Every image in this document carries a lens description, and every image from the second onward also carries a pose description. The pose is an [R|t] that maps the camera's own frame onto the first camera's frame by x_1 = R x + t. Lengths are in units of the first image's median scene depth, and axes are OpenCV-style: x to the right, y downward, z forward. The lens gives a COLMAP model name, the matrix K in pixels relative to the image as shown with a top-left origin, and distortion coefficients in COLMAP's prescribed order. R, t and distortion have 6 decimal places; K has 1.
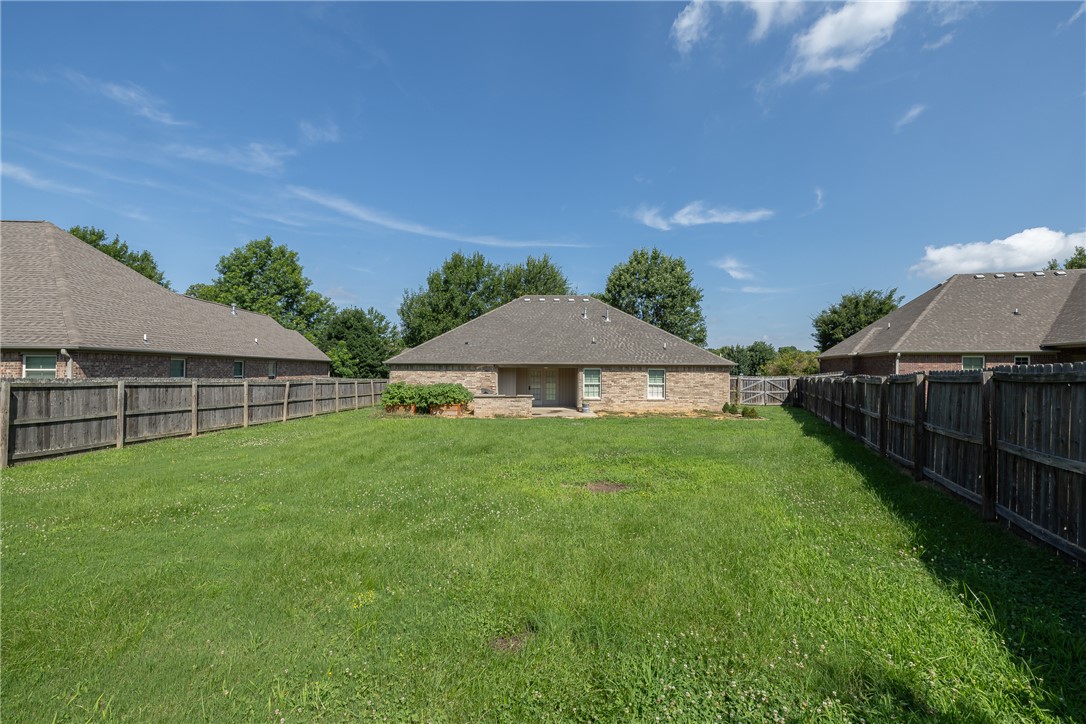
lens RADIAL K [[455.9, 0, 543.0], [0, 455.9, 362.0], [0, 0, 1]] dist [0.000853, -0.000028]
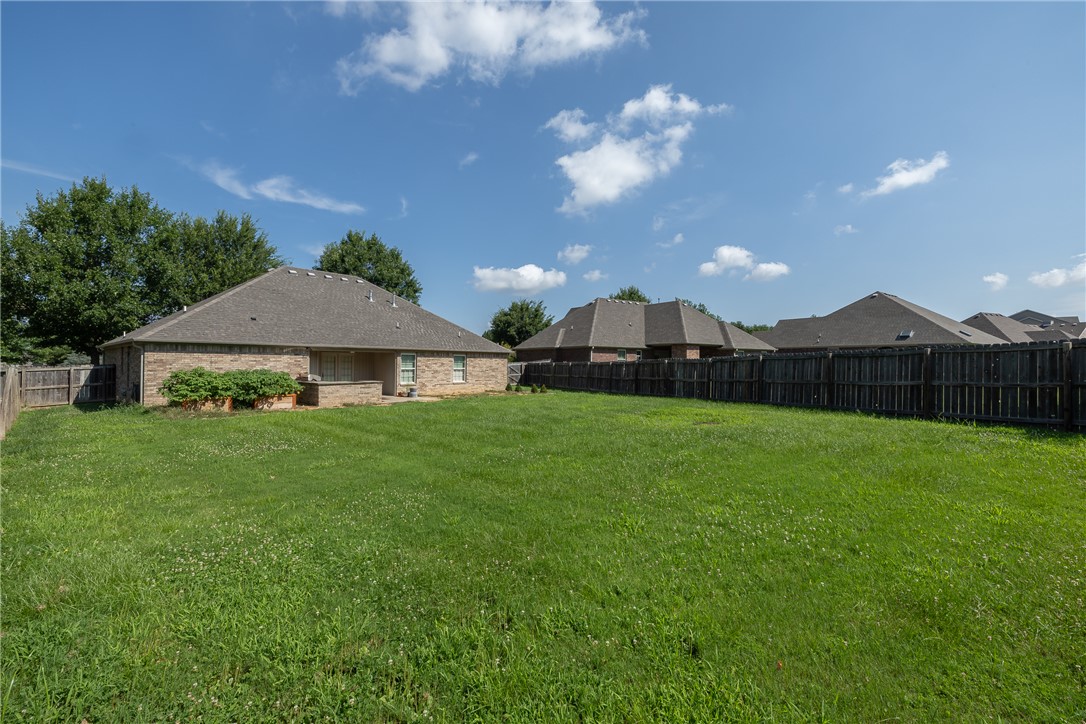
lens RADIAL K [[455.9, 0, 543.0], [0, 455.9, 362.0], [0, 0, 1]] dist [0.000853, -0.000028]
pose [[0.668185, 0.002910, 0.743990, -0.441554], [-0.017574, 0.999775, 0.011873, 0.015504], [-0.743788, -0.021008, 0.668086, 0.109079]]
